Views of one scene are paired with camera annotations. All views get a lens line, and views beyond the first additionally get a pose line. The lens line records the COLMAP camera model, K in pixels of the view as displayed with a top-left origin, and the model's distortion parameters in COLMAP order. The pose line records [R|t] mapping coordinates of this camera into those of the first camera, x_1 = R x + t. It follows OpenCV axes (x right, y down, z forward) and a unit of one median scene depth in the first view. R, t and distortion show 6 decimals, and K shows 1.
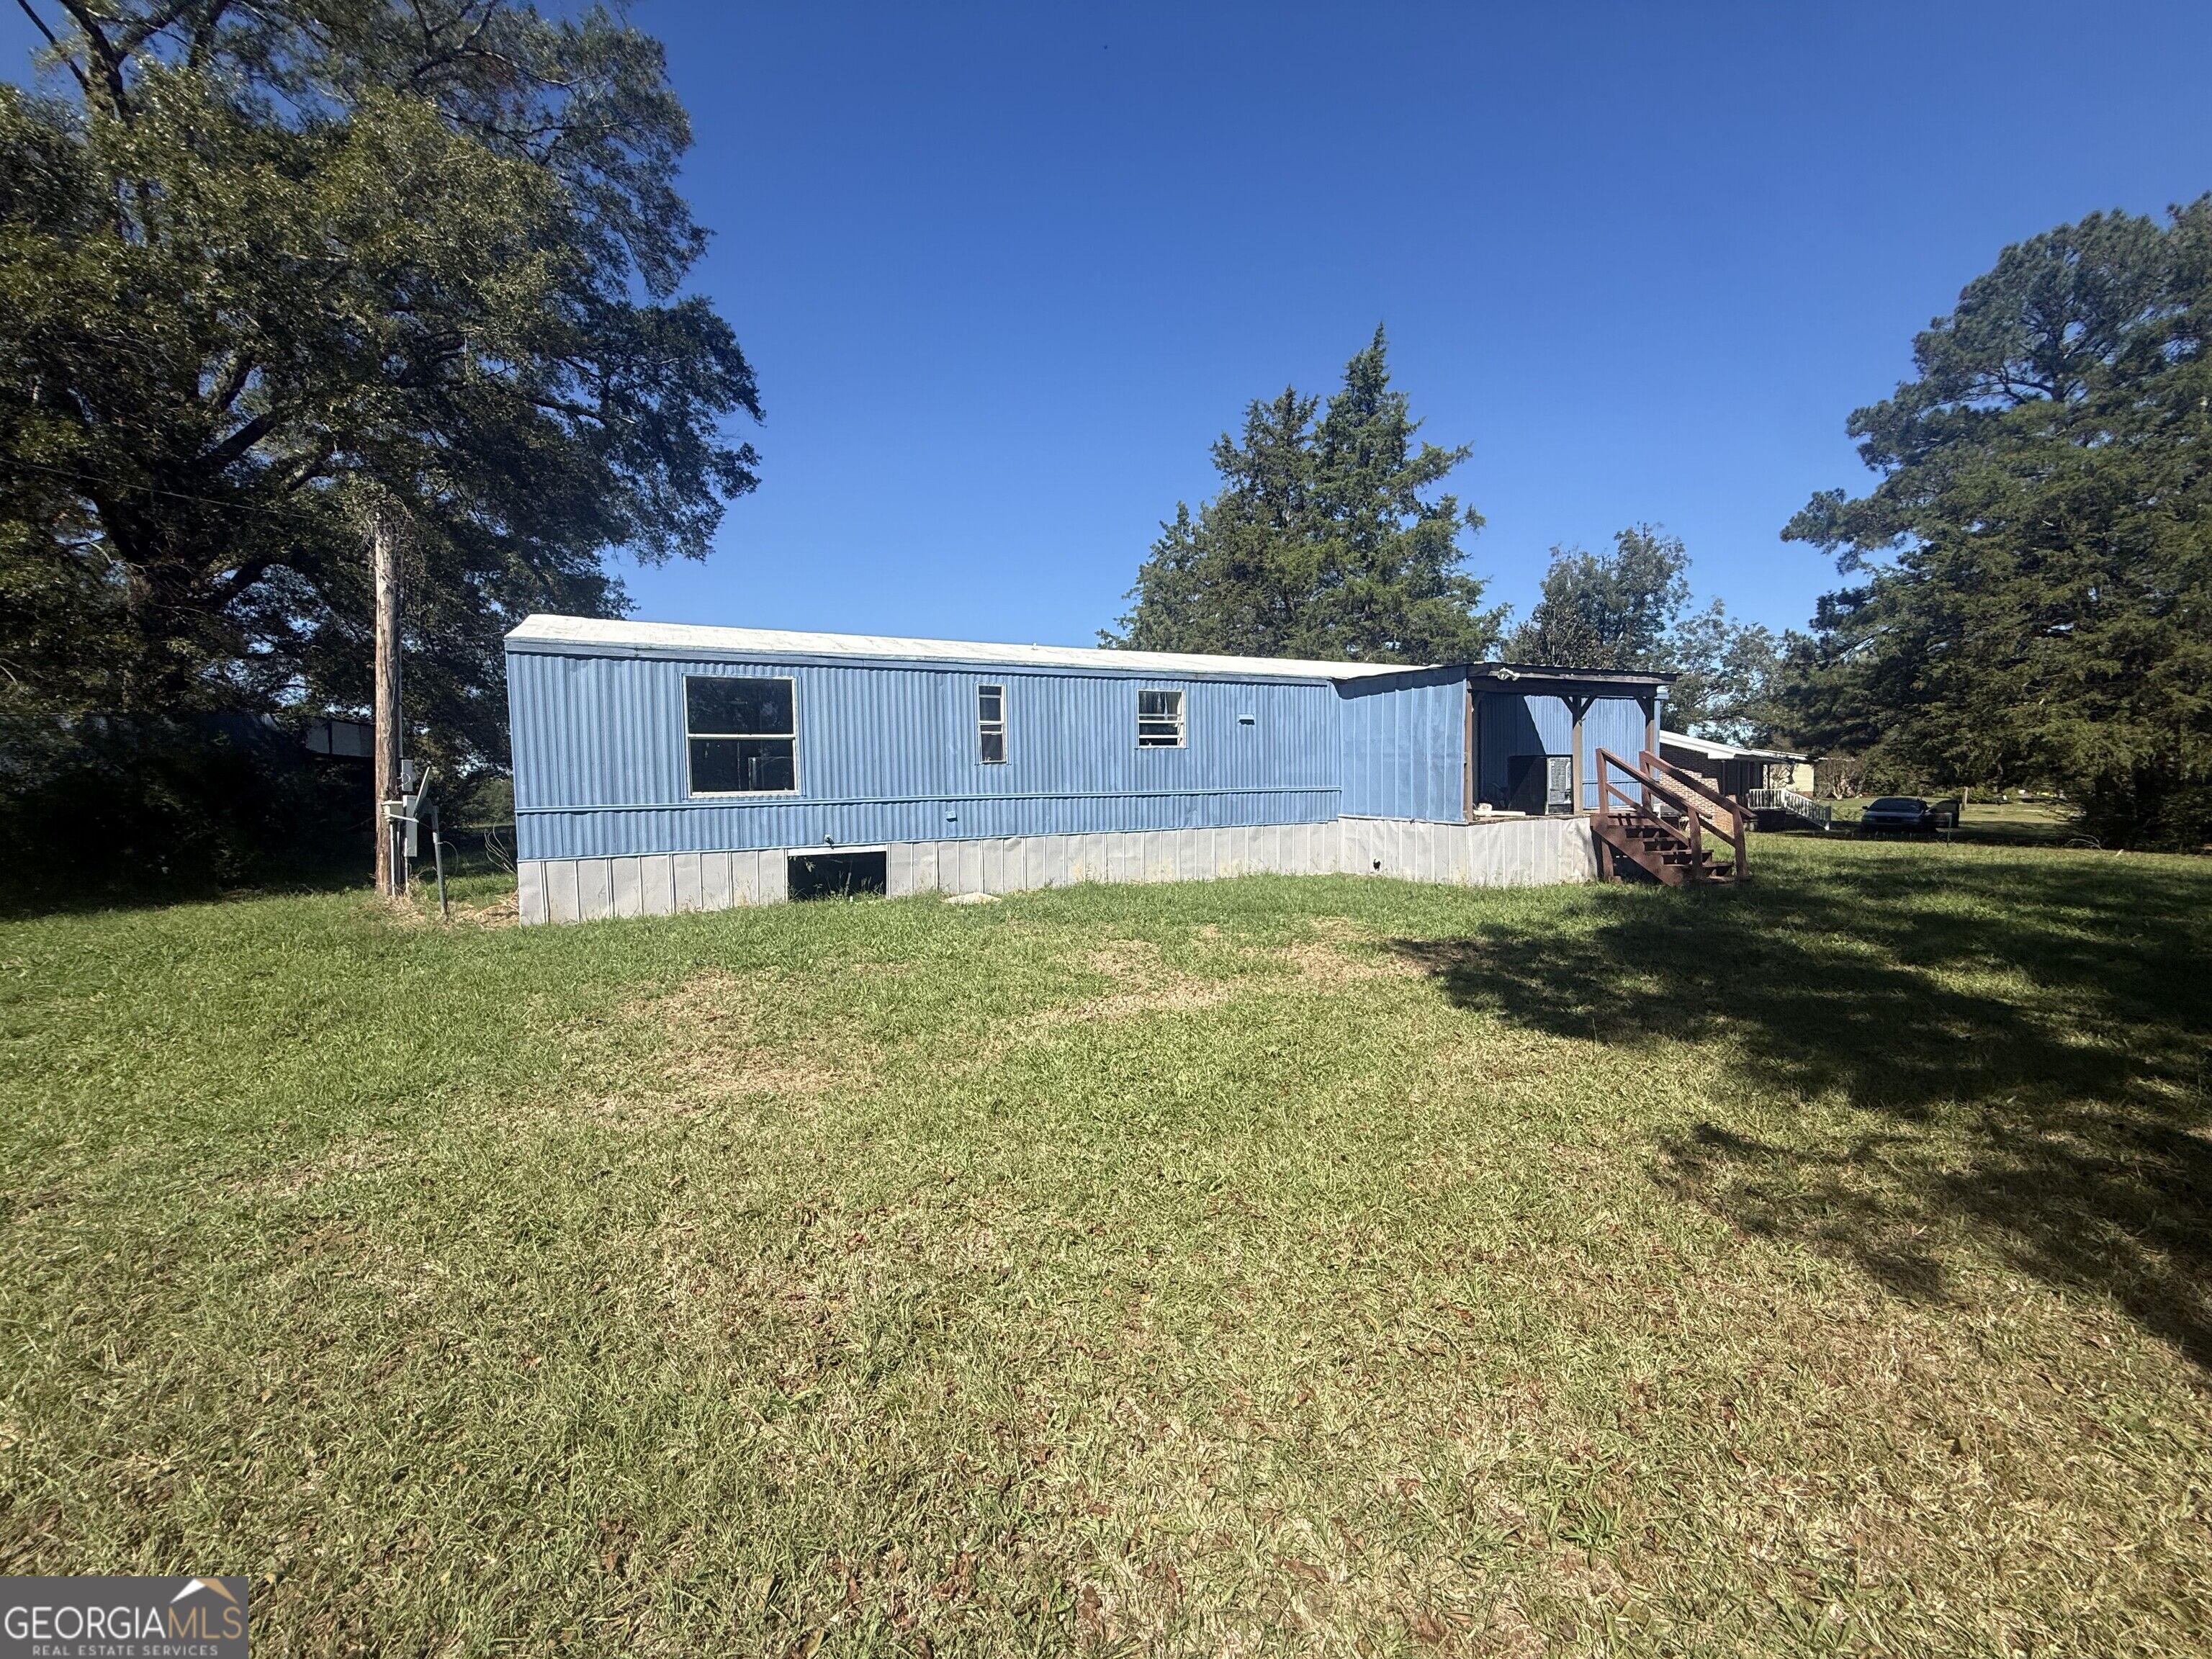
lens RADIAL K [[881.2, 0, 1105.1], [0, 881.2, 827.6], [0, 0, 1]] dist [-0.000571, -0.000363]
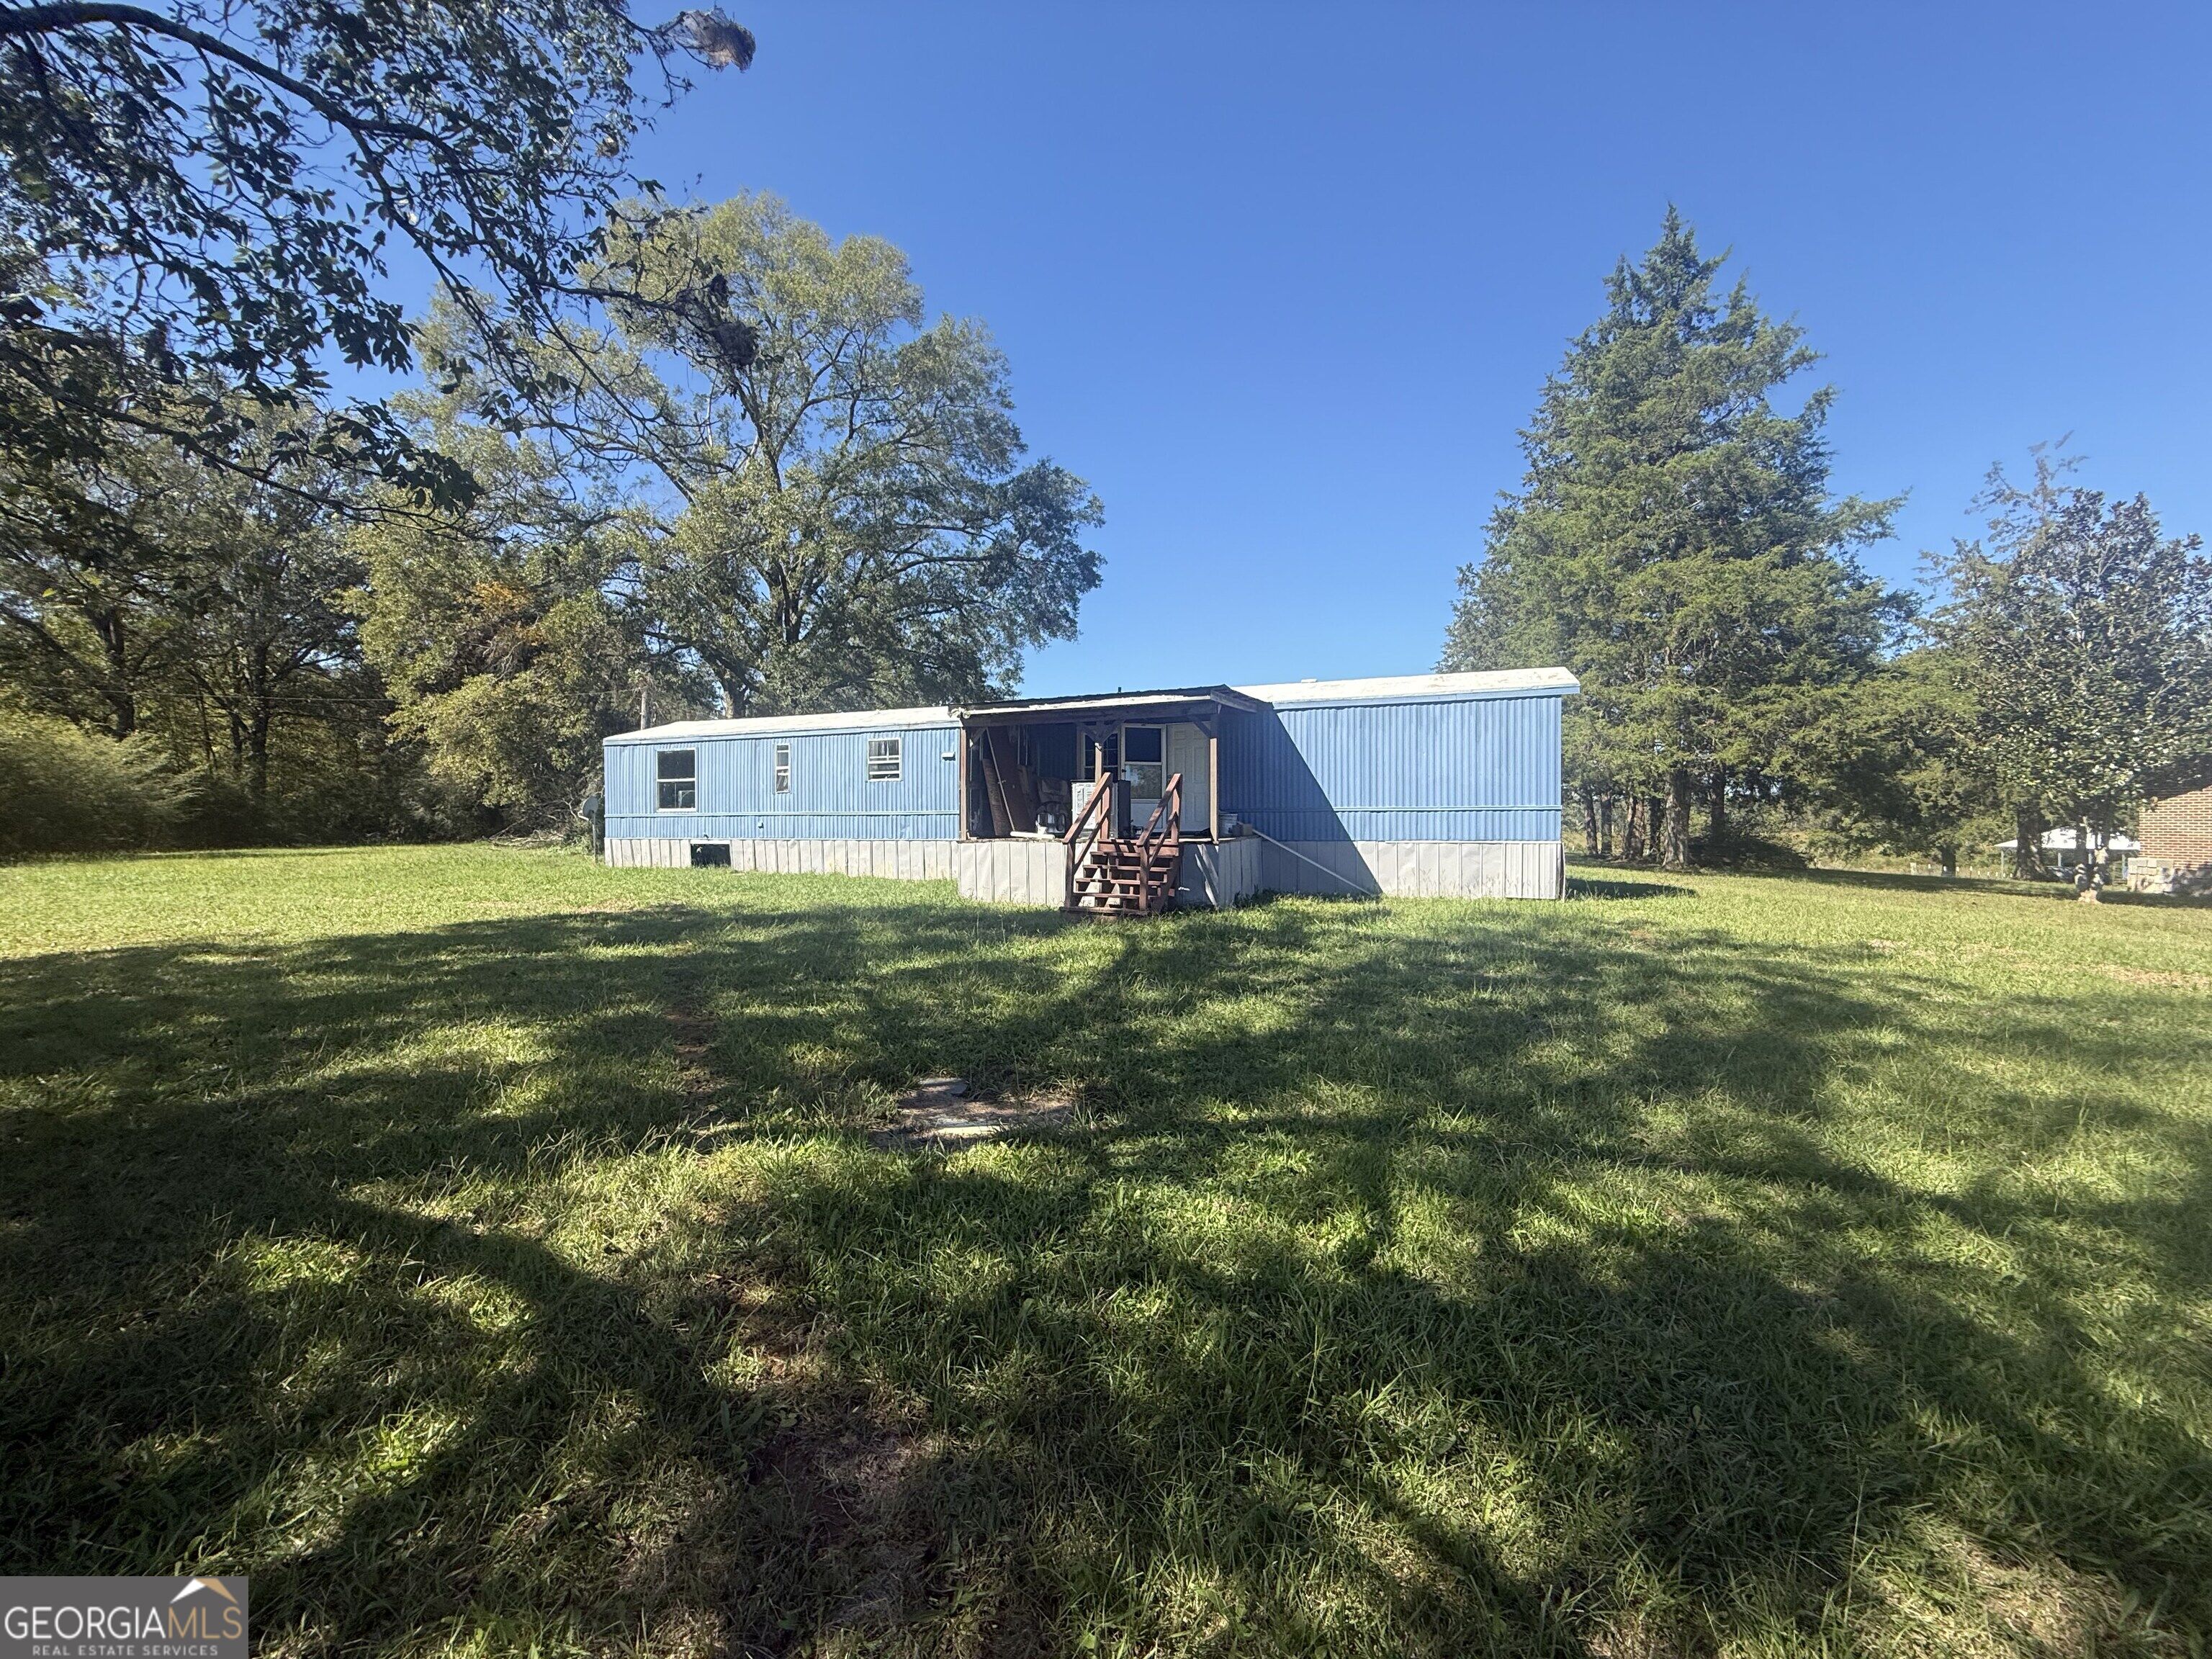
lens RADIAL K [[881.2, 0, 1095.4], [0, 881.2, 825.6], [0, 0, 1]] dist [-0.000571, -0.000363]
pose [[0.647079, 0.022564, -0.762089, 1.471316], [-0.044312, 0.998985, -0.008046, -0.025983], [0.761134, 0.038976, 0.647423, 0.394911]]
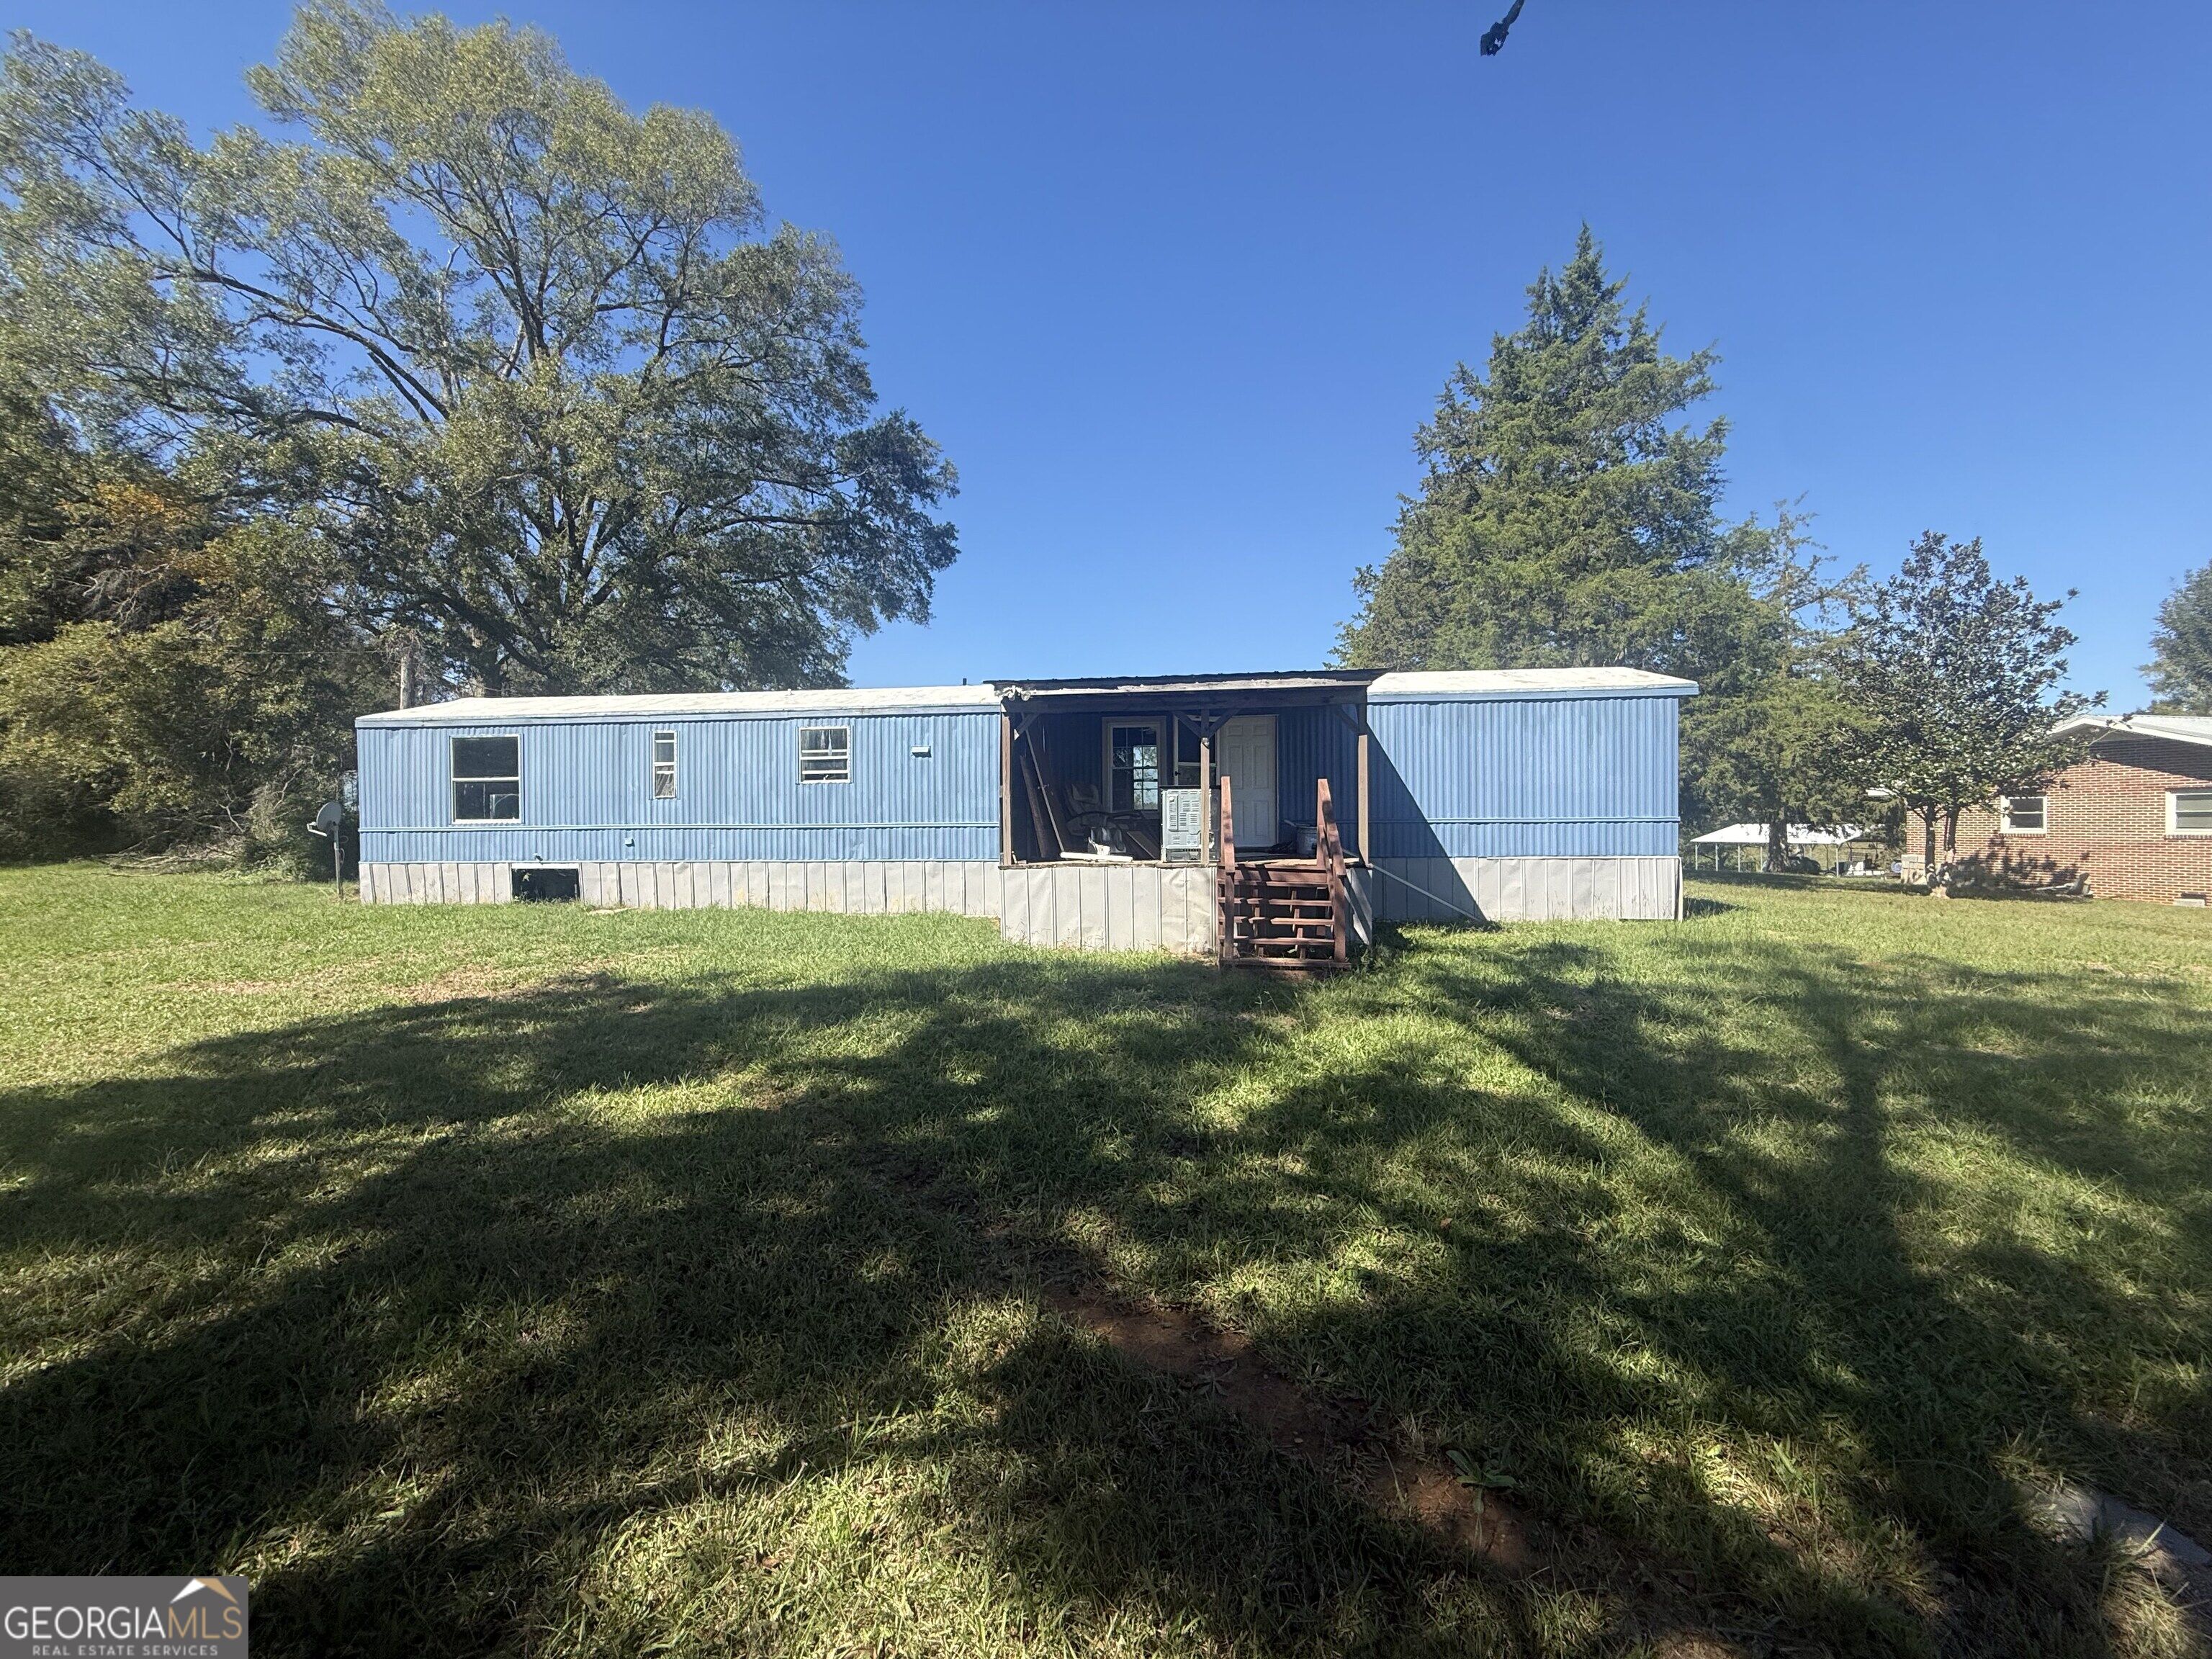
lens RADIAL K [[881.2, 0, 1098.4], [0, 881.2, 828.0], [0, 0, 1]] dist [-0.000571, -0.000363]
pose [[0.830185, 0.019769, -0.557138, 1.011479], [-0.034061, 0.999303, -0.015295, -0.035004], [0.556447, 0.031674, 0.830279, 0.345701]]
